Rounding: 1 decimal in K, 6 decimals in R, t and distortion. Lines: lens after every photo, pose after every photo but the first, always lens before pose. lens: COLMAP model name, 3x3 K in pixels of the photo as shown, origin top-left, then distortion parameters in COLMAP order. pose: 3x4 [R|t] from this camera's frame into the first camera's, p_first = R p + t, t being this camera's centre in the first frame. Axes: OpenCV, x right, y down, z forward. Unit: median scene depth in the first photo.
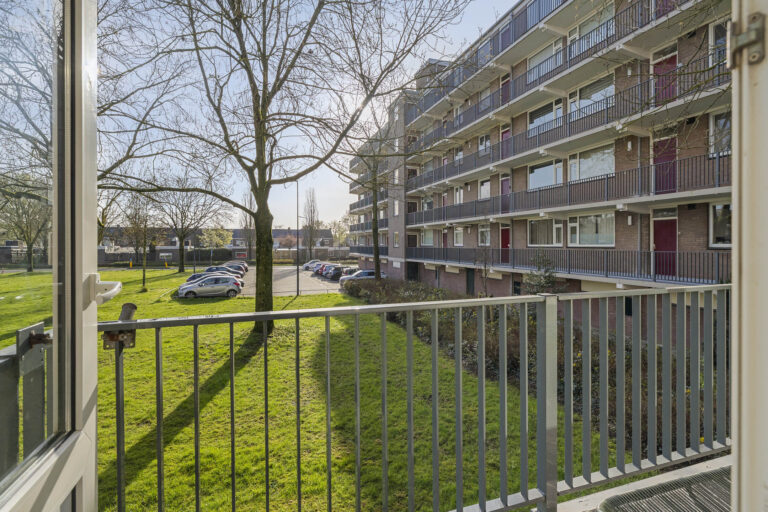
lens RADIAL K [[380.3, 0, 388.9], [0, 380.3, 247.0], [0, 0, 1]] dist [0.003985, 0.000298]
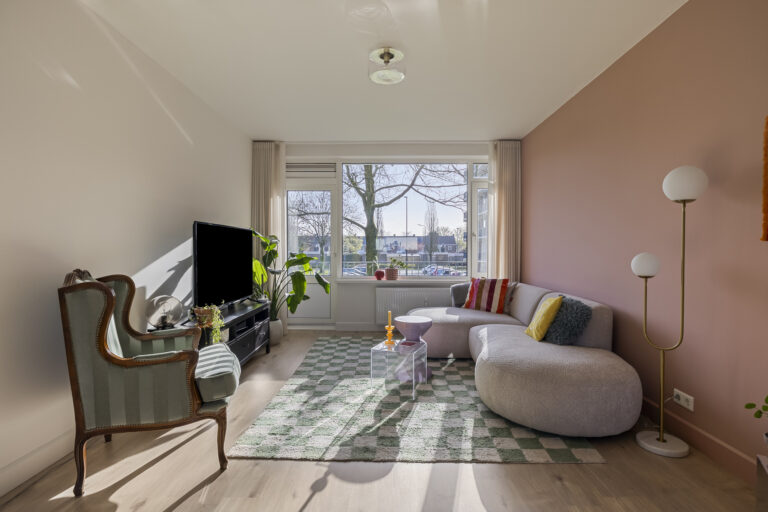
lens RADIAL K [[390.5, 0, 384.0], [0, 390.5, 256.0], [0, 0, 1]] dist [-0.007077, 0.001354]
pose [[0.940702, 0.009047, -0.339112, 0.030376], [-0.006730, 0.999945, 0.008007, 0.000711], [0.339166, -0.005250, 0.940712, -0.049669]]
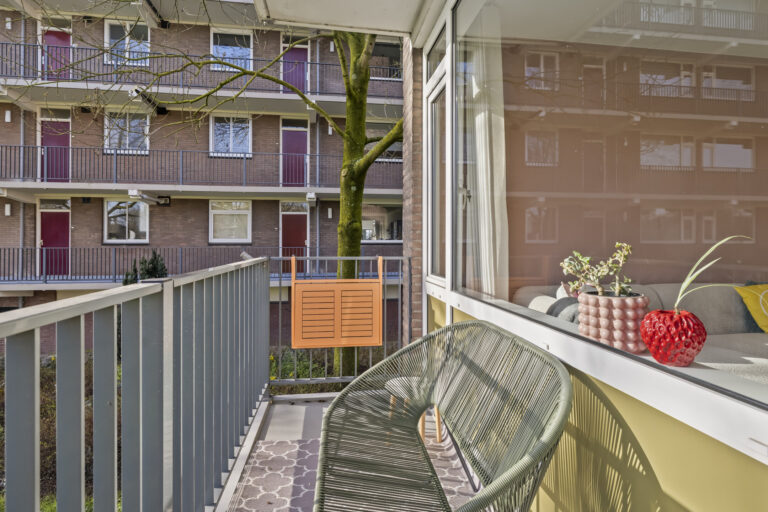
lens RADIAL K [[400.2, 0, 383.7], [0, 400.2, 237.9], [0, 0, 1]] dist [-0.001239, 0.000100]
pose [[0.203237, 0.006545, 0.979108, -0.032282], [0.005347, 0.999955, -0.007794, -0.000571], [-0.979115, 0.006819, 0.203193, 0.088485]]
